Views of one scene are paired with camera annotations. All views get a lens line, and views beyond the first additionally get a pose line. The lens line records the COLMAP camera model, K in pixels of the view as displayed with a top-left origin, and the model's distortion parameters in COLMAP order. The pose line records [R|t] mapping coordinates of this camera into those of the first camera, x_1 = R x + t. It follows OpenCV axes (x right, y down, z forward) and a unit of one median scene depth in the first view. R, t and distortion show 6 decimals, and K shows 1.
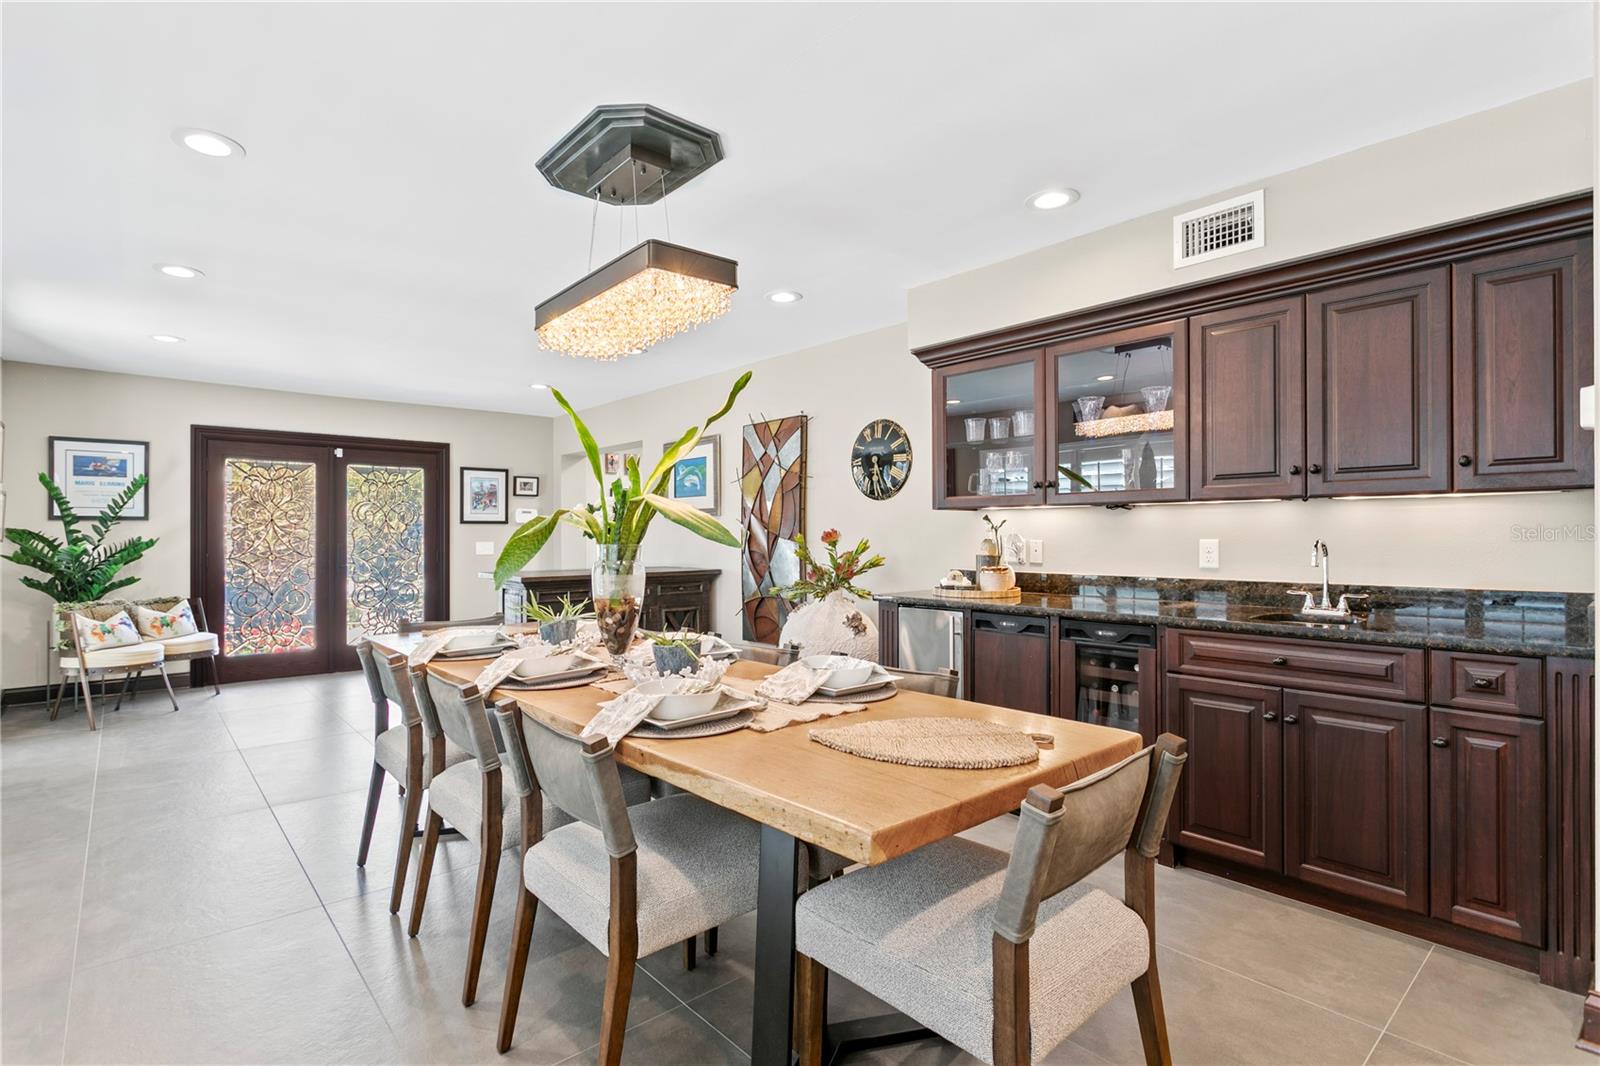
lens RADIAL K [[826.3, 0, 800.0], [0, 826.3, 533.0], [0, 0, 1]] dist [0.001112, -0.000009]
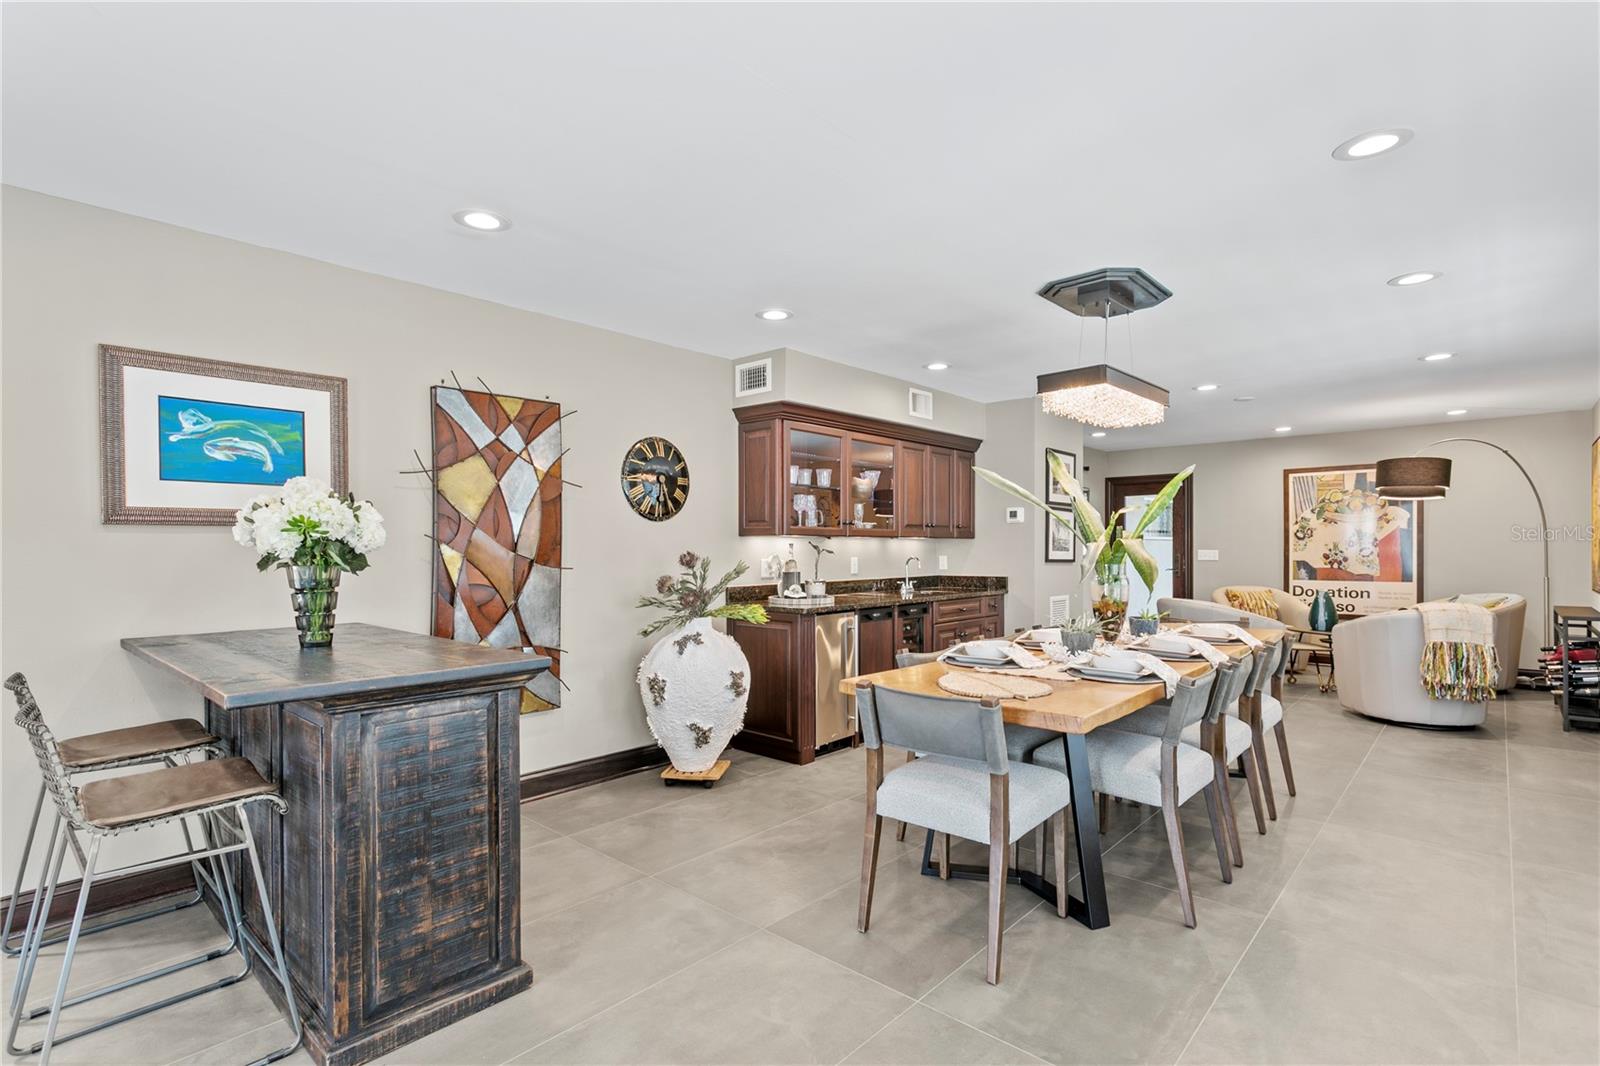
lens RADIAL K [[748.1, 0, 800.0], [0, 748.1, 533.0], [0, 0, 1]] dist [-0.000516, 0.000022]
pose [[-0.127012, 0.018873, 0.991722, -0.797878], [-0.003566, 0.999804, -0.019483, -0.009393], [-0.991895, -0.006011, -0.126920, 0.953527]]
